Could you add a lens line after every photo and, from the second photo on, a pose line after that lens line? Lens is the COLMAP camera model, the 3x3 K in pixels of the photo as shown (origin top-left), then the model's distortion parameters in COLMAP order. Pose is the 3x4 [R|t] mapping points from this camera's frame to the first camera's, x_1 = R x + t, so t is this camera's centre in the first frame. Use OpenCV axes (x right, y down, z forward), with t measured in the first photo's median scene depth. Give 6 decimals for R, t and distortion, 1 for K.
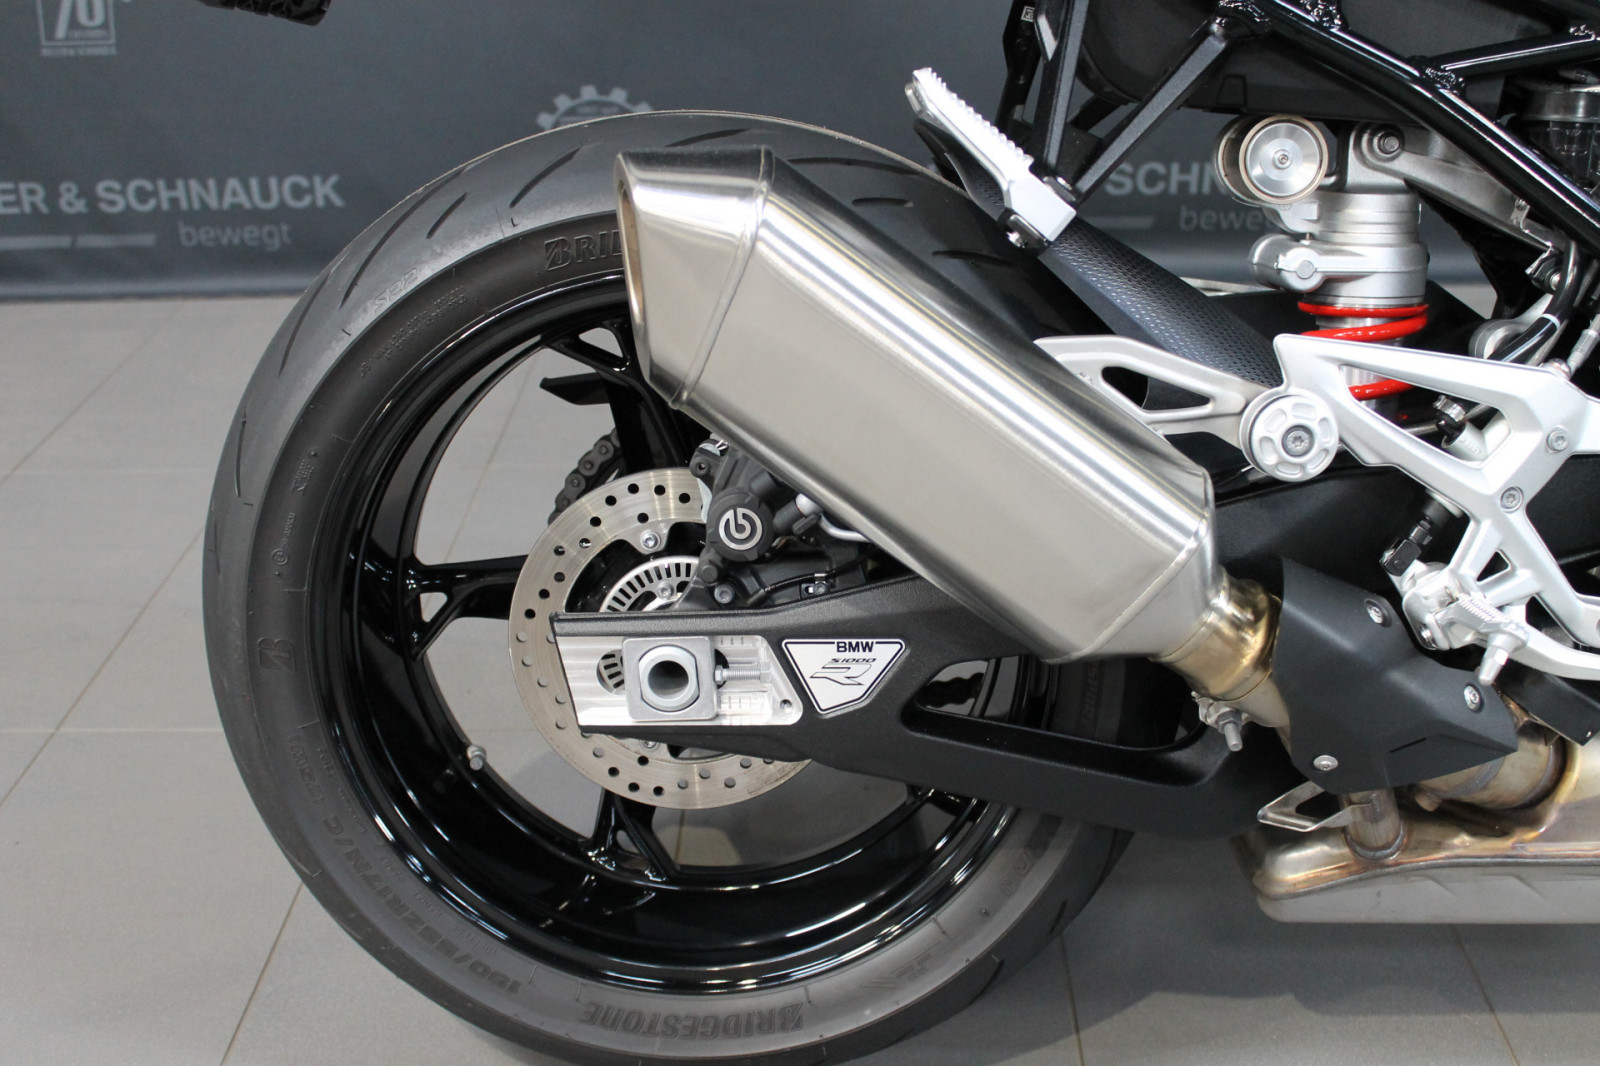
lens RADIAL K [[1751.3, 0, 800.0], [0, 1751.3, 533.0], [0, 0, 1]] dist [-0.062391, 0.020477]
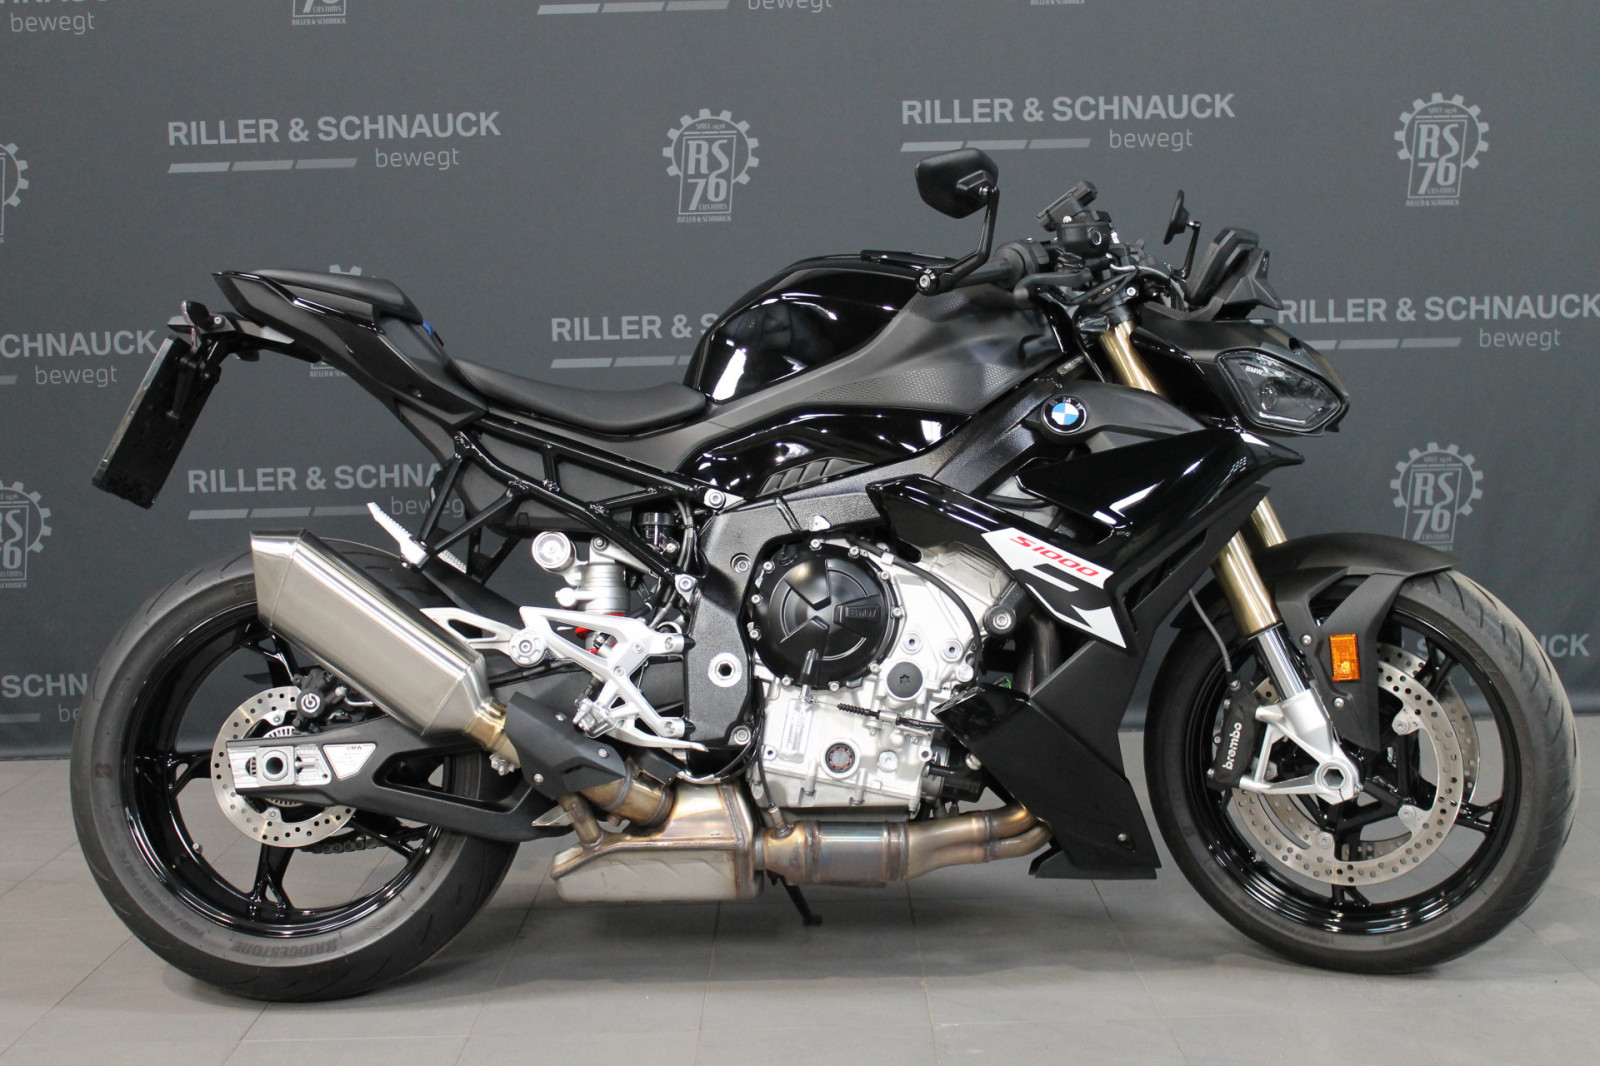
lens RADIAL K [[2182.1, 0, 800.0], [0, 2182.1, 533.0], [0, 0, 1]] dist [-0.033004, -0.031154]
pose [[0.999902, -0.013347, 0.004186, 0.604616], [0.013968, 0.936700, -0.349854, 0.804125], [0.000749, 0.349878, 0.936795, -1.776041]]
